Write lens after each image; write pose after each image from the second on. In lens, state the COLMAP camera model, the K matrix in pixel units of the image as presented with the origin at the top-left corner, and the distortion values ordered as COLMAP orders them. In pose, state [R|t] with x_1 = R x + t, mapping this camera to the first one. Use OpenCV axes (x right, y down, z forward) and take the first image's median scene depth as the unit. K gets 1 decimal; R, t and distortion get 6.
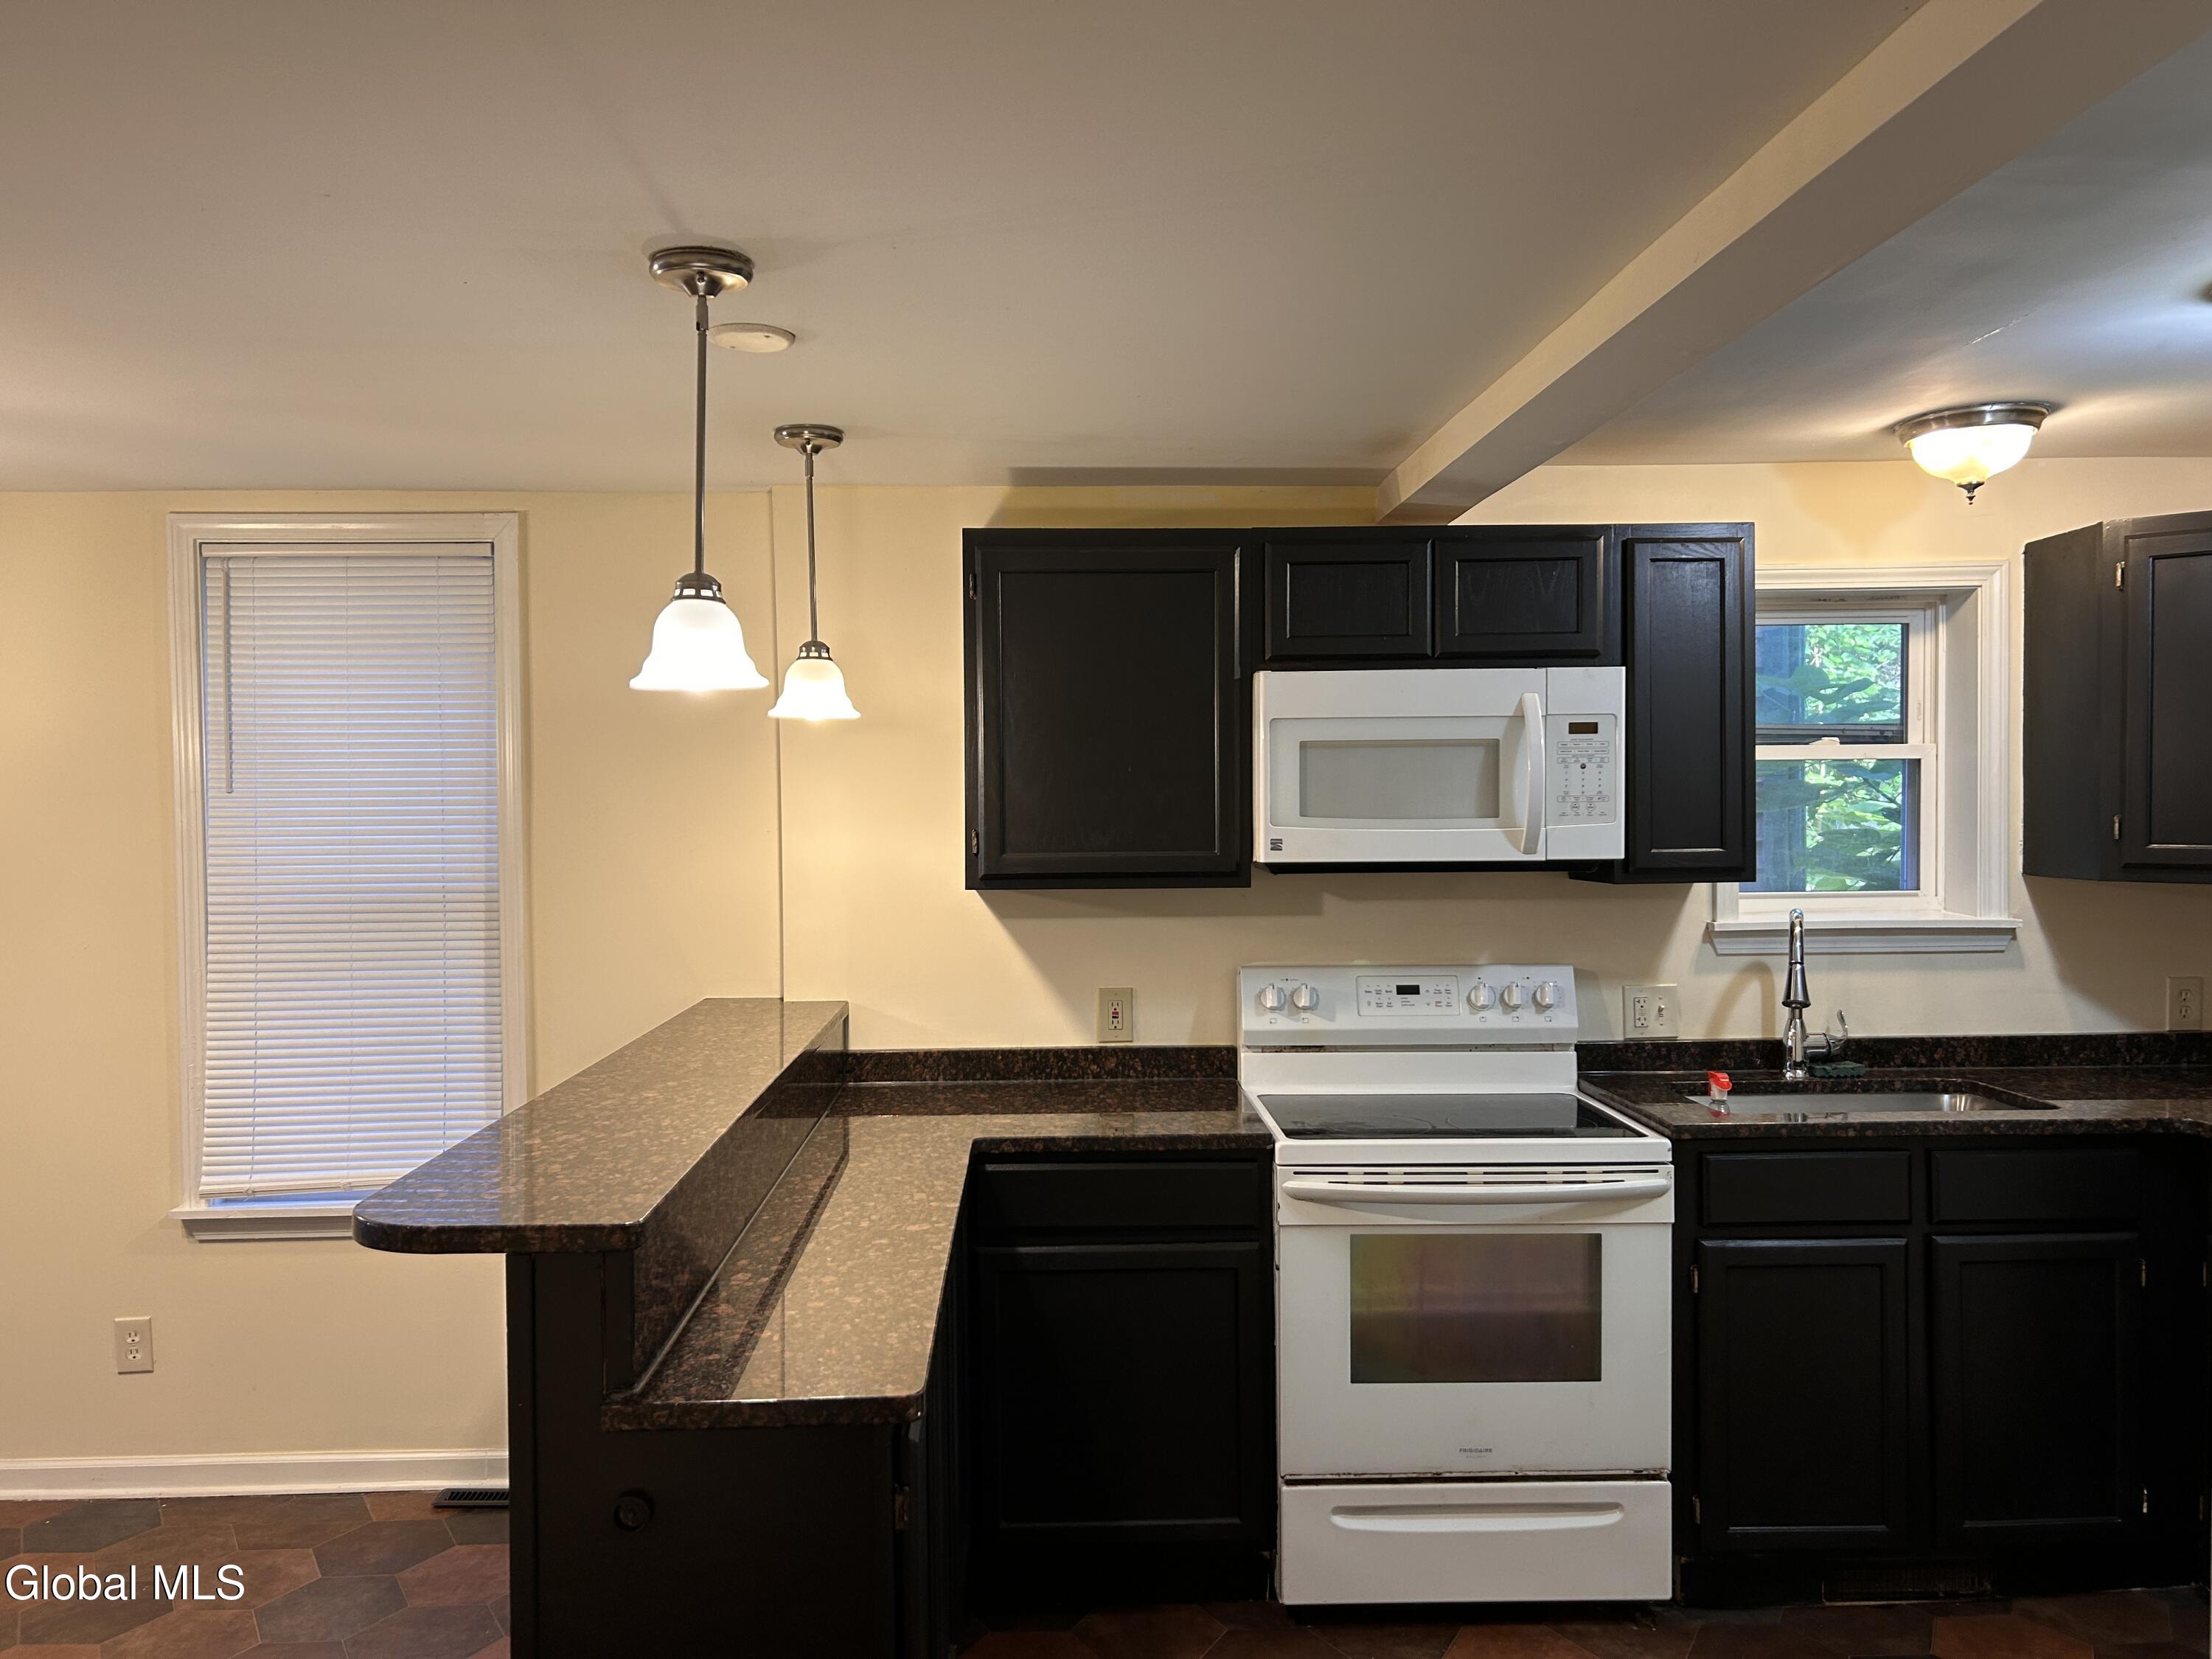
lens RADIAL K [[1674.3, 0, 1105.5], [0, 1674.3, 840.5], [0, 0, 1]] dist [0.032486, -0.031211]
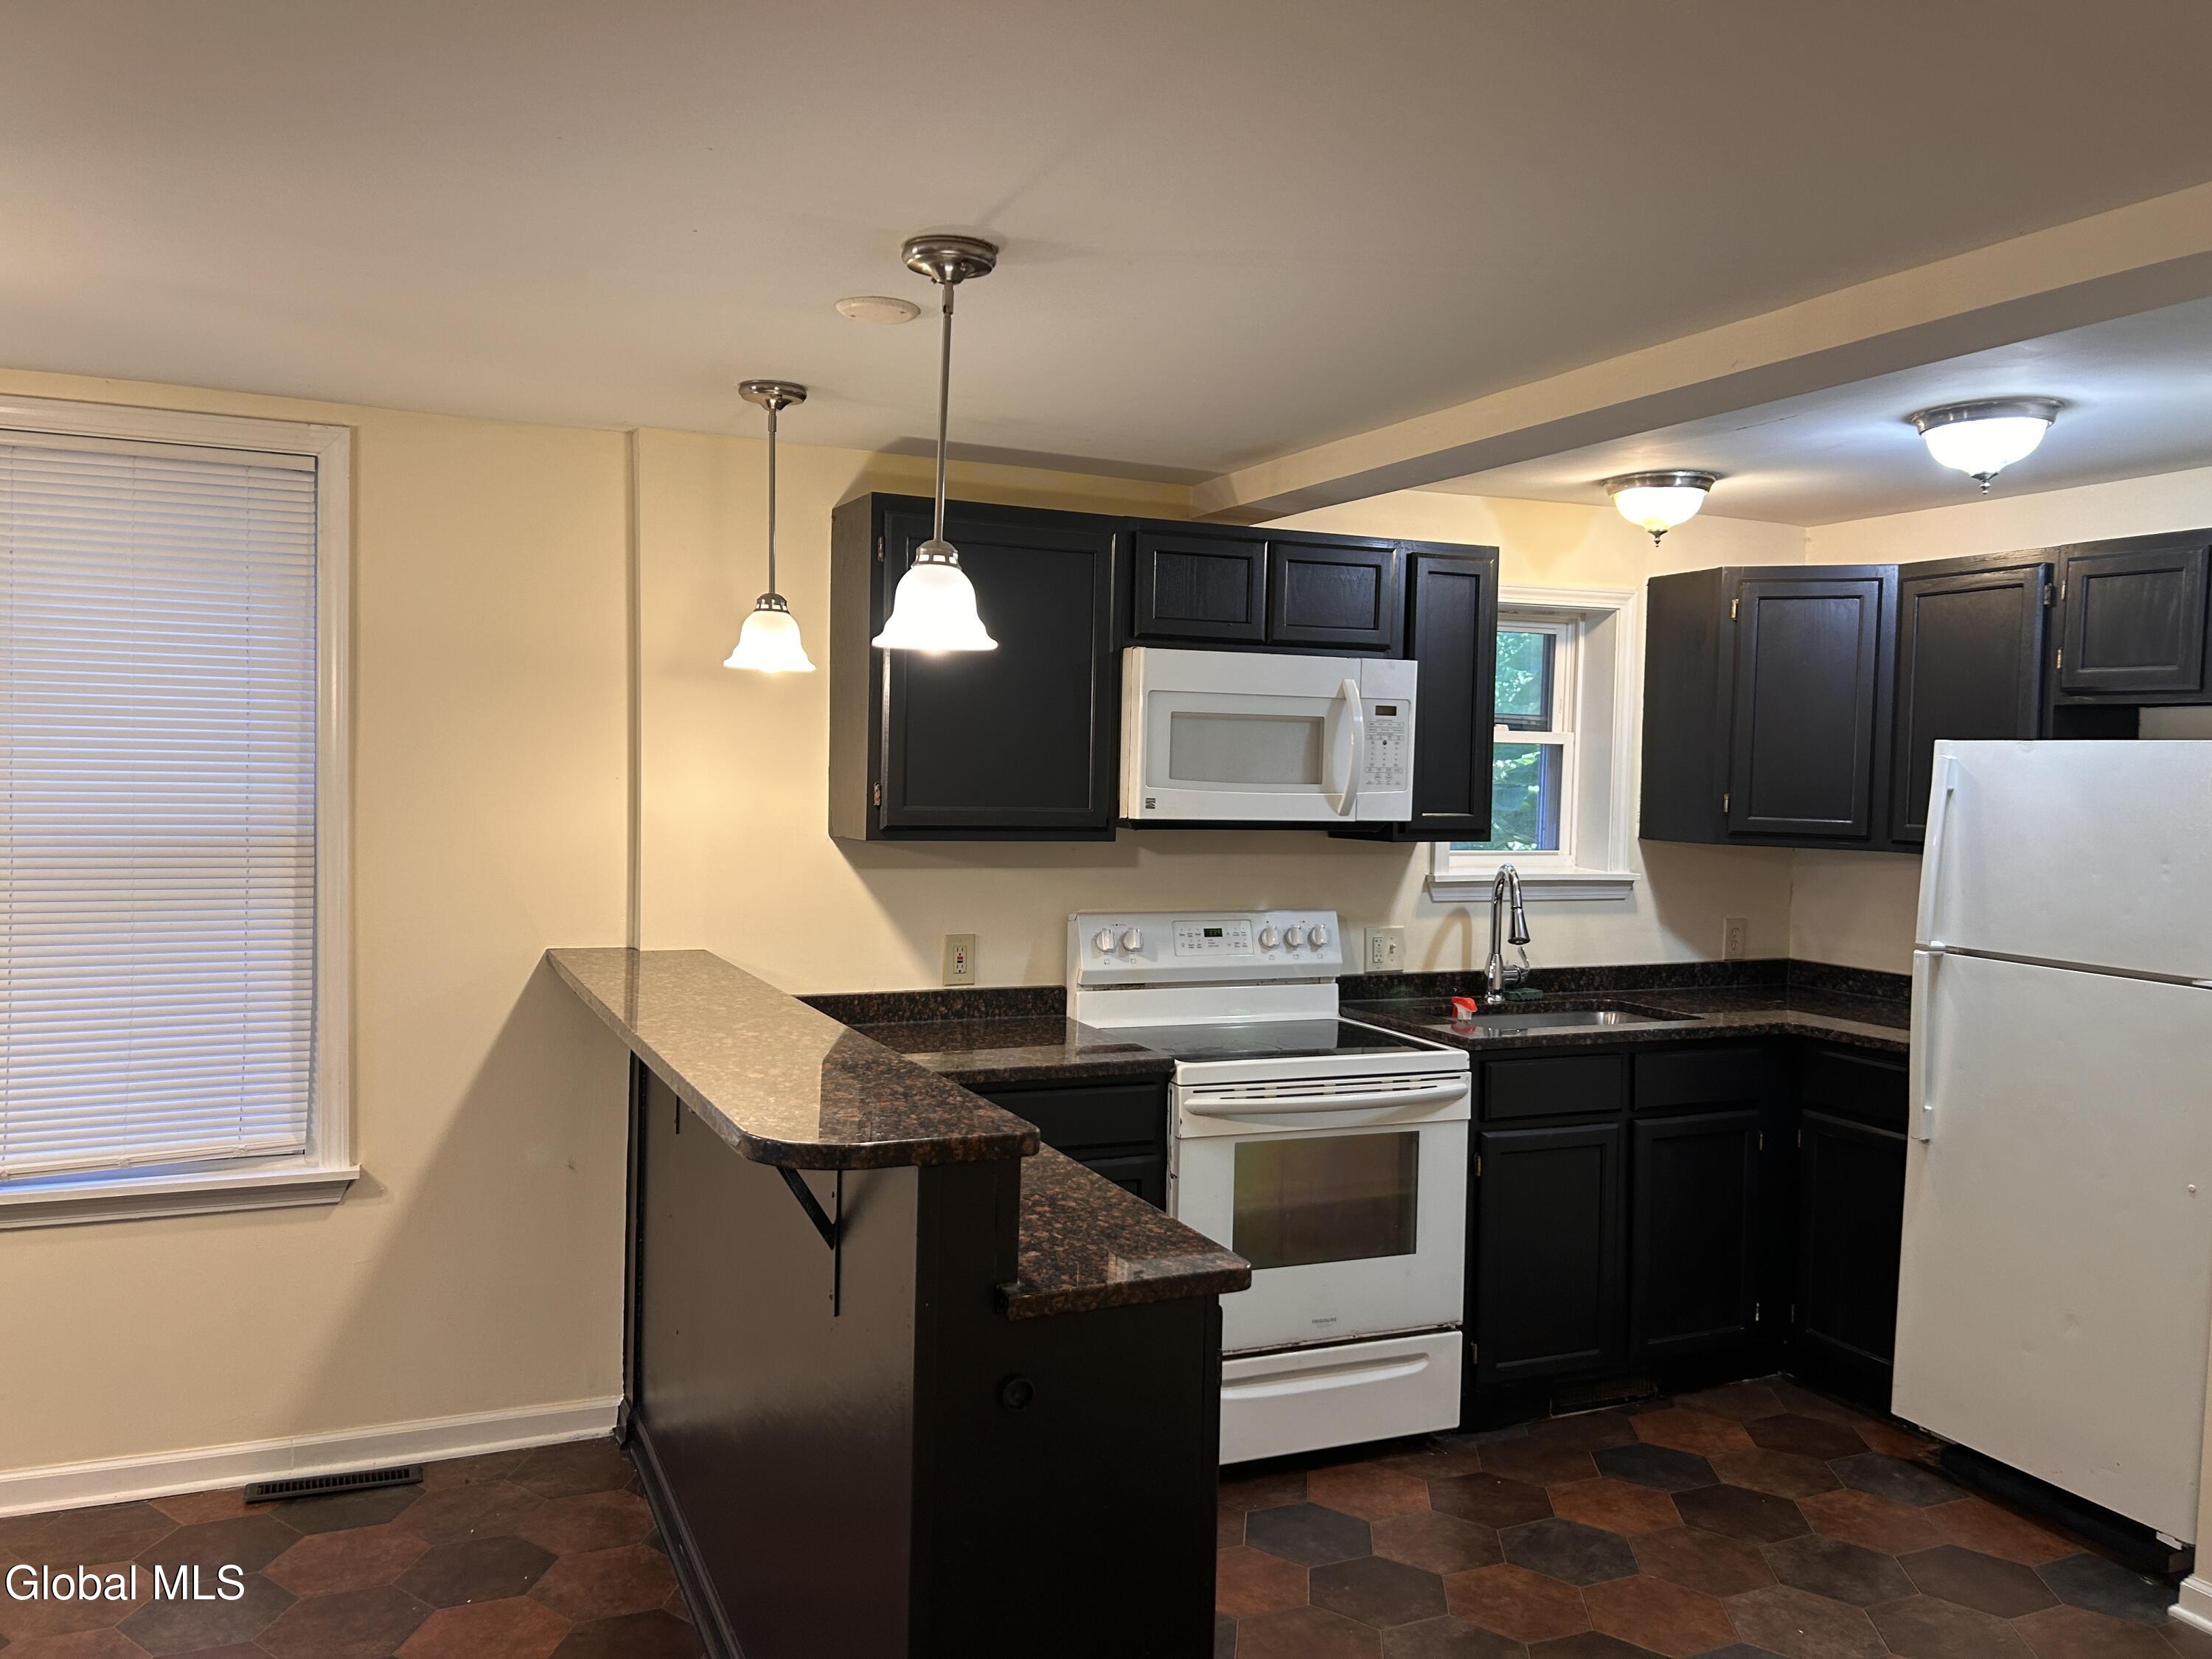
lens RADIAL K [[1674.3, 0, 1096.3], [0, 1674.3, 827.1], [0, 0, 1]] dist [0.032486, -0.031211]
pose [[0.926306, 0.015904, 0.376437, -0.345005], [-0.022069, 0.999684, 0.012072, 0.005741], [-0.376125, -0.019490, 0.926364, -0.021186]]
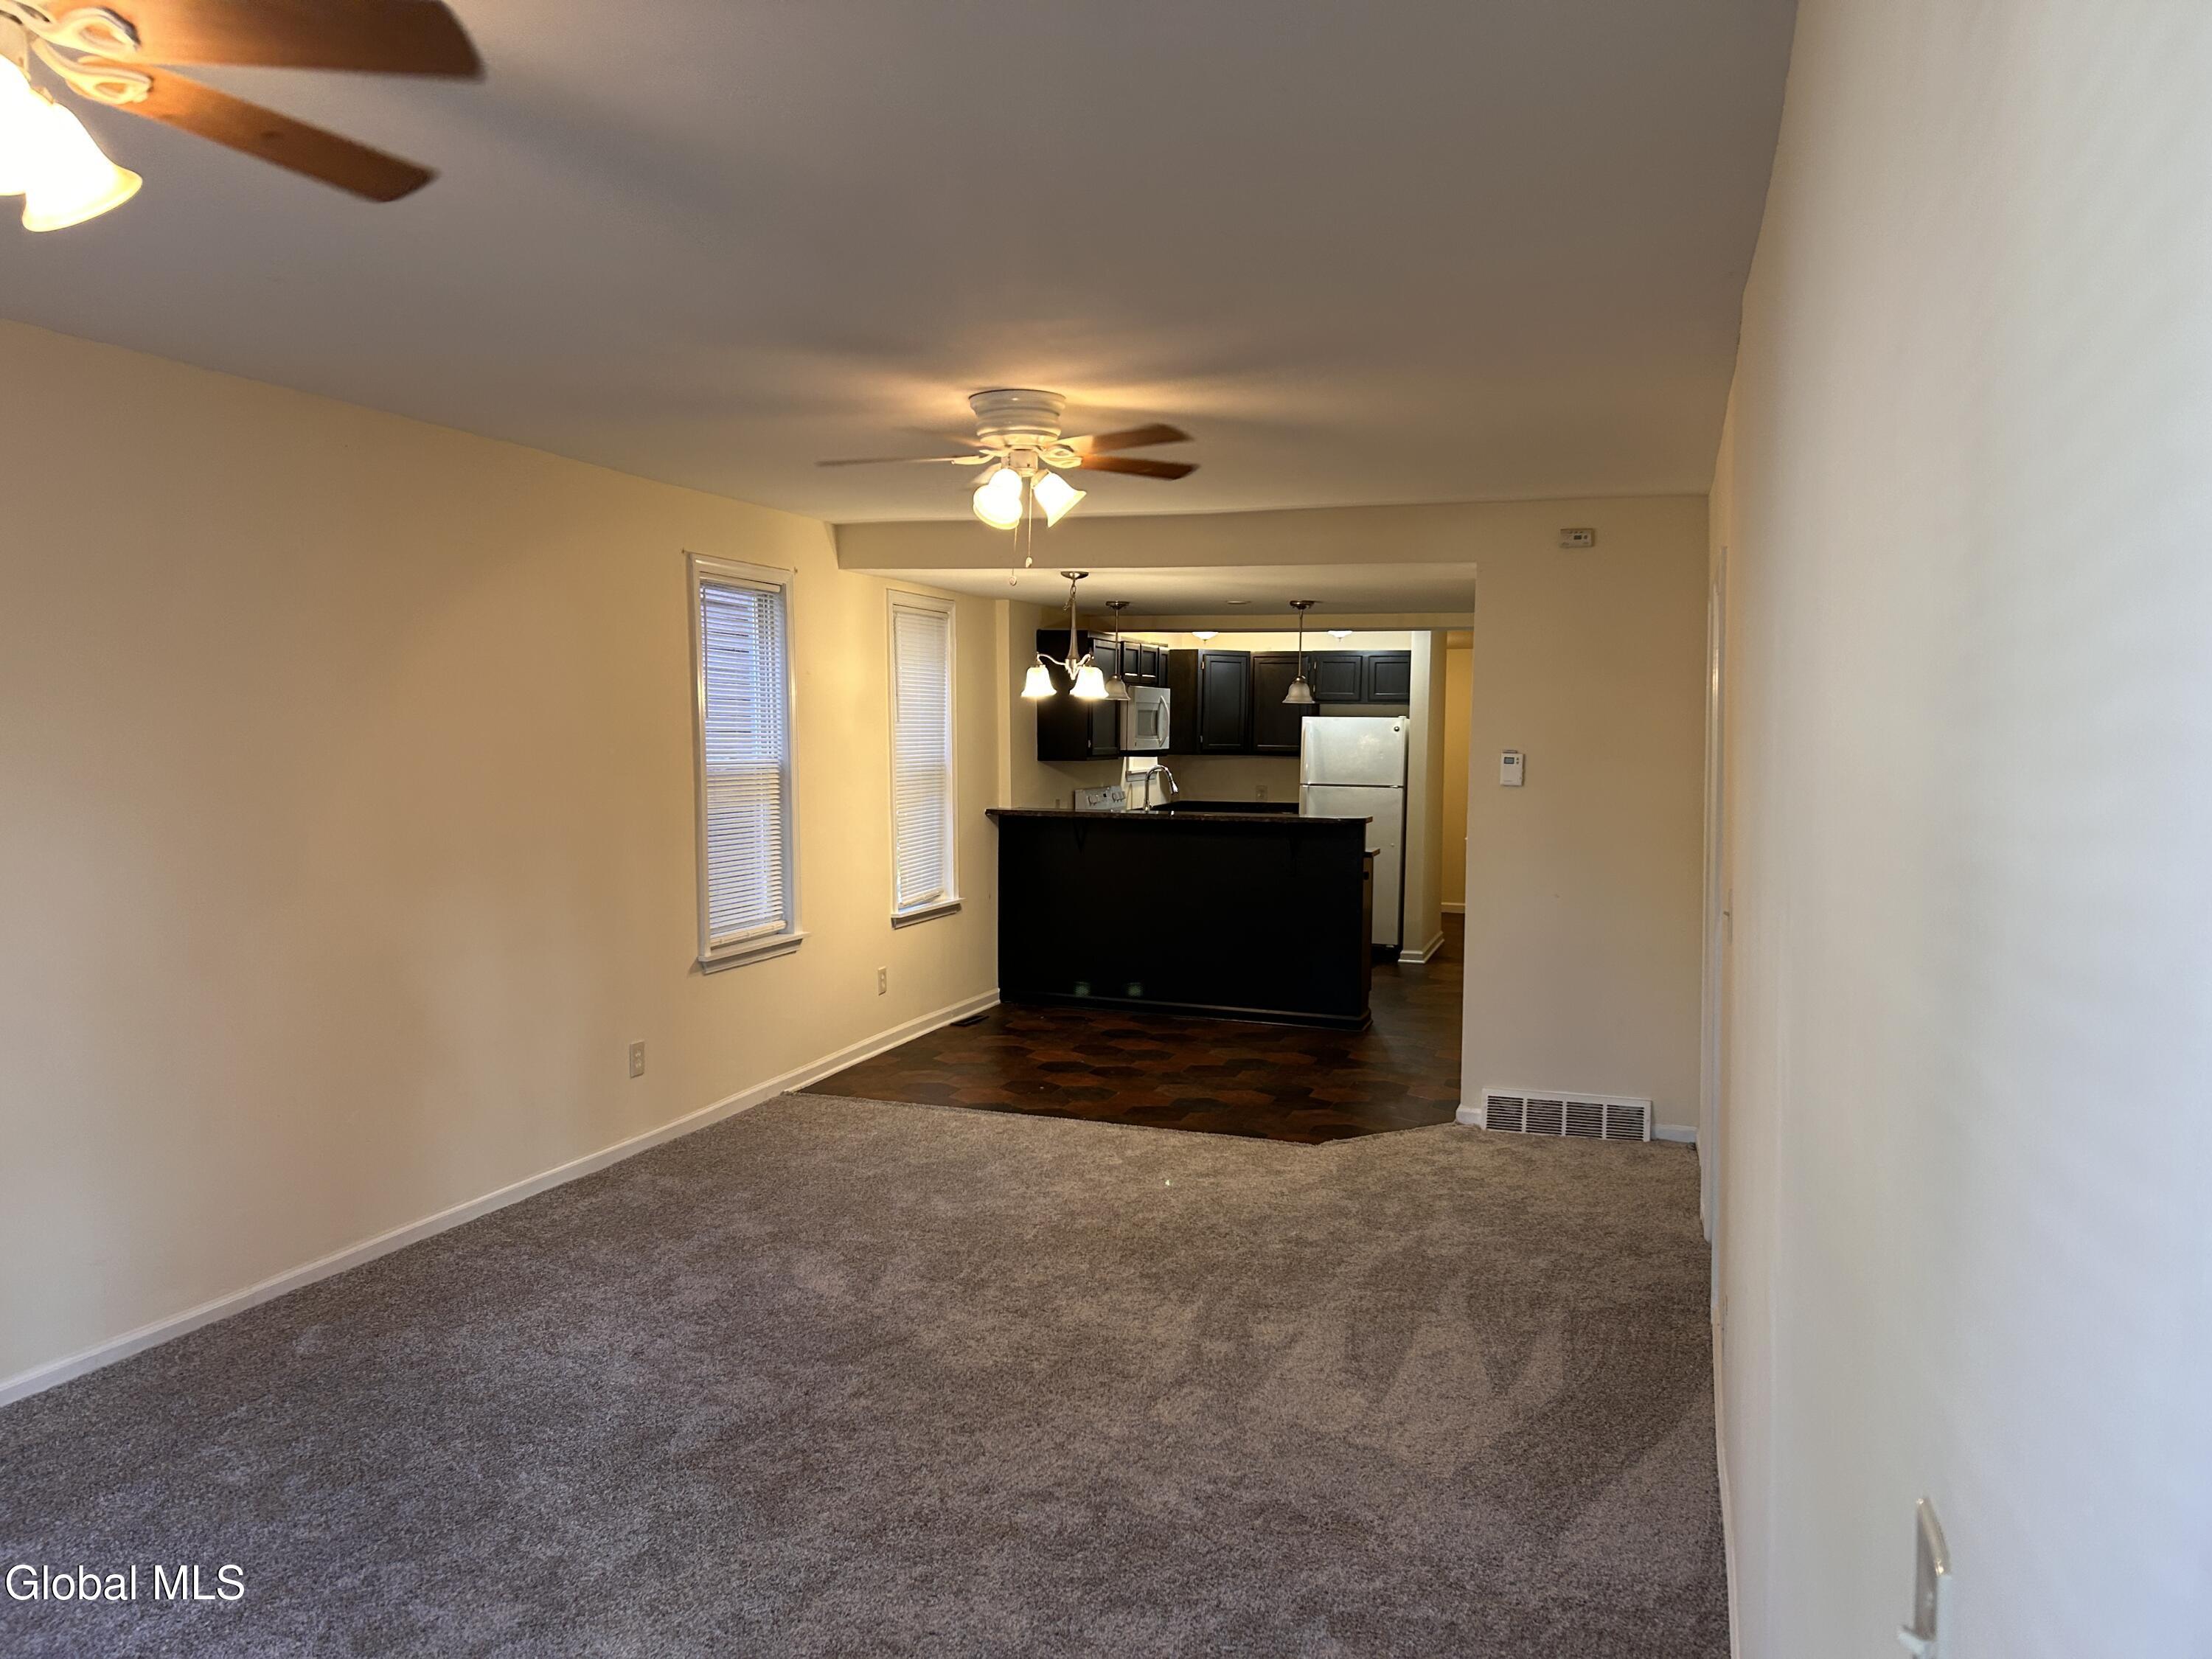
lens RADIAL K [[1674.3, 0, 1104.8], [0, 1674.3, 845.3], [0, 0, 1]] dist [0.032486, -0.031211]
pose [[0.368840, -0.052430, 0.928013, -1.907139], [0.012519, 0.998597, 0.051443, 0.017674], [-0.929409, -0.007357, 0.368979, -0.017901]]
